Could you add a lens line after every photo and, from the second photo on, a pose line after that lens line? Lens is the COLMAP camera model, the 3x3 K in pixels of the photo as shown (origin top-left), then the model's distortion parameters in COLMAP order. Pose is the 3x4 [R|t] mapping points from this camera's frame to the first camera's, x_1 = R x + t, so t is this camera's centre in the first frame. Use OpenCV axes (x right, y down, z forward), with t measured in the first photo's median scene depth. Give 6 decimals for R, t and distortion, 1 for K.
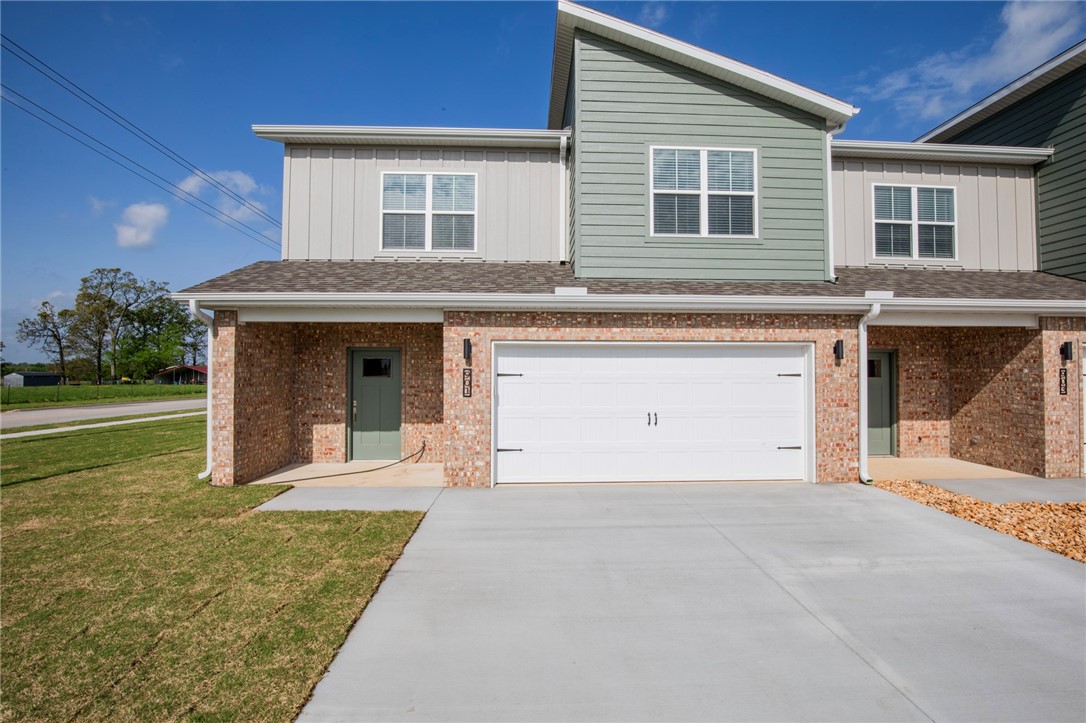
lens RADIAL K [[503.5, 0, 548.6], [0, 503.5, 359.3], [0, 0, 1]] dist [-0.036981, 0.008128]
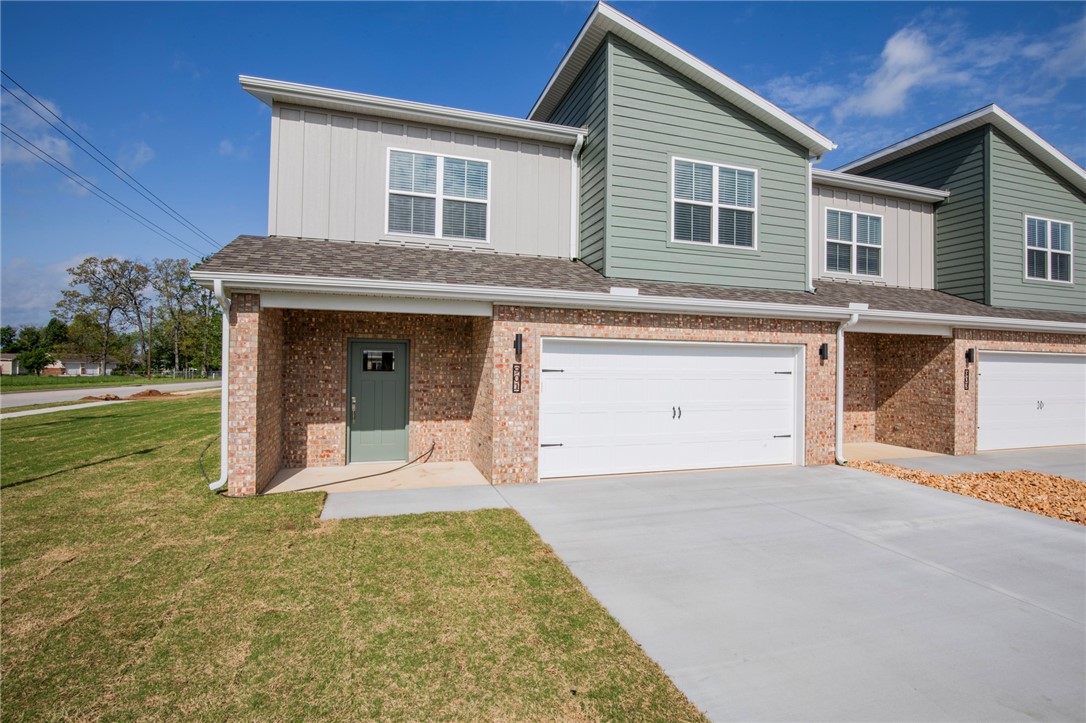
lens RADIAL K [[530.7, 0, 556.1], [0, 530.7, 358.2], [0, 0, 1]] dist [-0.026722, 0.000653]
pose [[0.963217, 0.014569, 0.268329, -0.335275], [-0.018287, 0.999768, 0.011362, -0.005929], [-0.268101, -0.015851, 0.963260, -0.024684]]
